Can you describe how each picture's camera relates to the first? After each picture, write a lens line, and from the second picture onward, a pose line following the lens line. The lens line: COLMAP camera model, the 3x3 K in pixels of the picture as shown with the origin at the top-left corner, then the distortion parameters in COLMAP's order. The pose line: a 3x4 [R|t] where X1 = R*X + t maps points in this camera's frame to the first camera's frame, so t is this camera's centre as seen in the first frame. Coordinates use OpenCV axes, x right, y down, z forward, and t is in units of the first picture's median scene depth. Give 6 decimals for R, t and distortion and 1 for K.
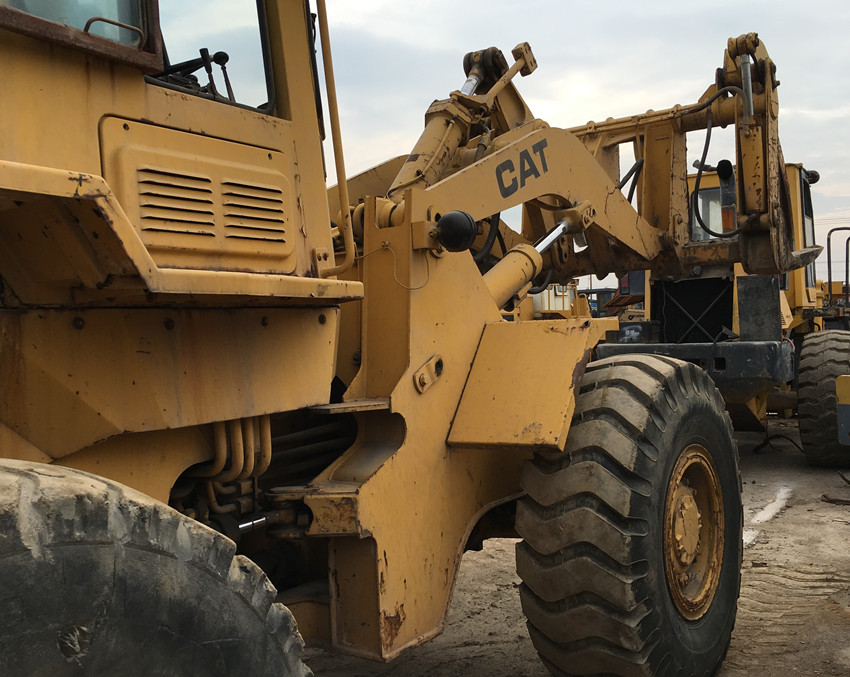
lens RADIAL K [[938.1, 0, 425.0], [0, 938.1, 338.5], [0, 0, 1]] dist [0.117537, 0.003815]
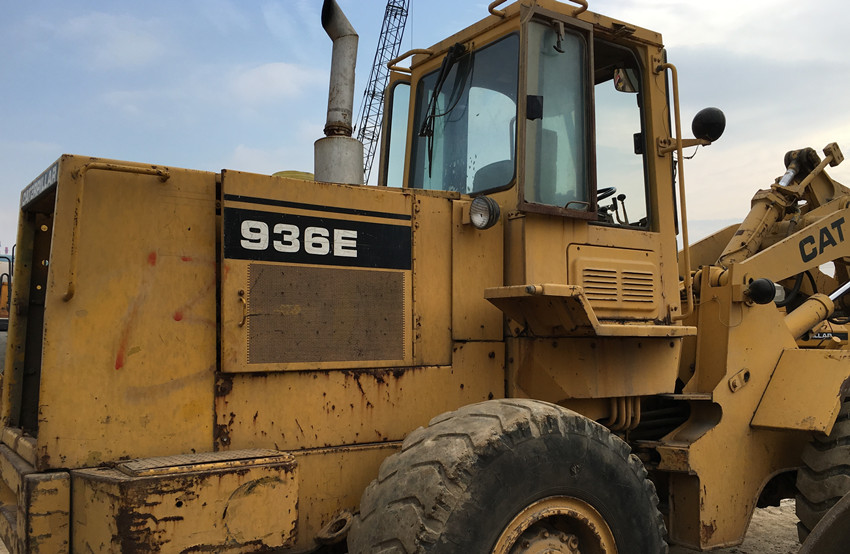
lens RADIAL K [[822.9, 0, 425.4], [0, 822.9, 321.5], [0, 0, 1]] dist [0.013234, -0.021174]
pose [[0.922906, 0.042419, -0.382682, 0.044649], [-0.050306, 0.998677, -0.010620, -0.020735], [0.381725, 0.029052, 0.923819, -0.511235]]
